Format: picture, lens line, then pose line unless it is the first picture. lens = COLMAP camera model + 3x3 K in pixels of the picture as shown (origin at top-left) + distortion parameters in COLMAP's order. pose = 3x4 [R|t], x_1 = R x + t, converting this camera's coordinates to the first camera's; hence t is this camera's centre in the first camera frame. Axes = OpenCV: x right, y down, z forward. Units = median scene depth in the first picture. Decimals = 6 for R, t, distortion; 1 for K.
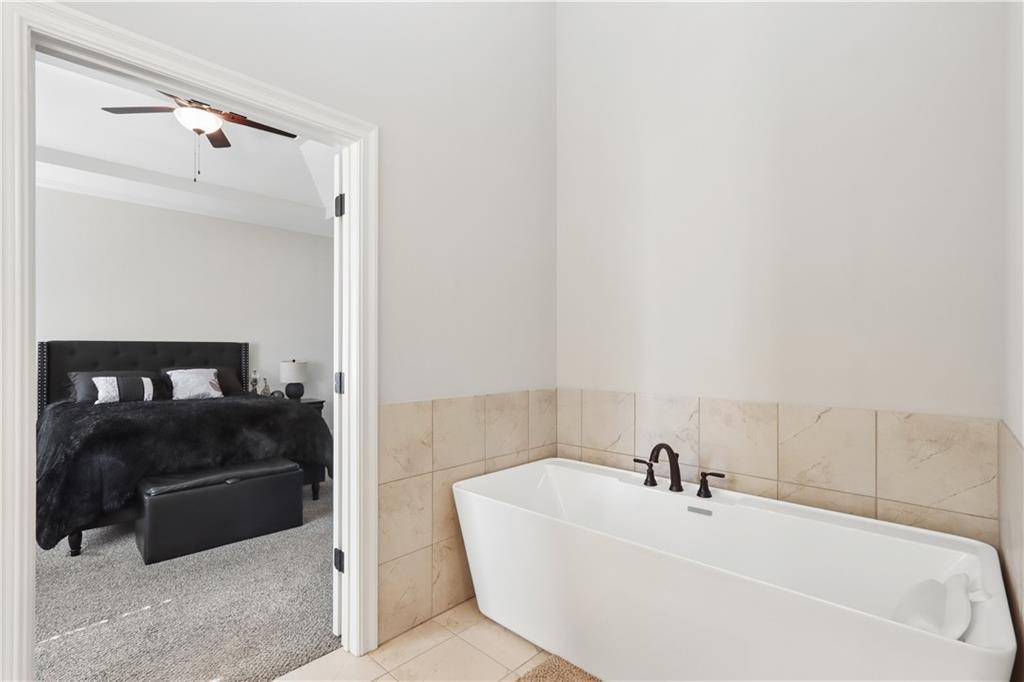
lens RADIAL K [[488.8, 0, 509.8], [0, 488.8, 343.5], [0, 0, 1]] dist [-0.005014, 0.003230]
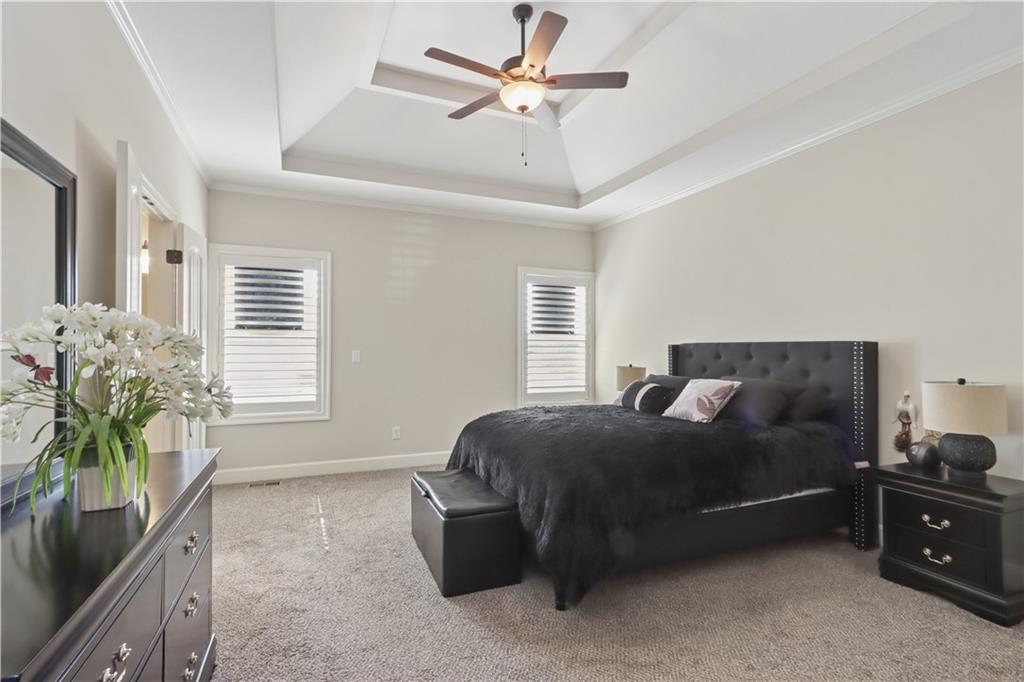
lens RADIAL K [[488.8, 0, 505.5], [0, 488.8, 346.2], [0, 0, 1]] dist [-0.005014, 0.003230]
pose [[-0.410849, -0.000560, -0.911703, 0.134843], [0.009227, 0.999946, -0.004772, 0.002704], [0.911657, -0.010373, -0.410822, 0.938128]]
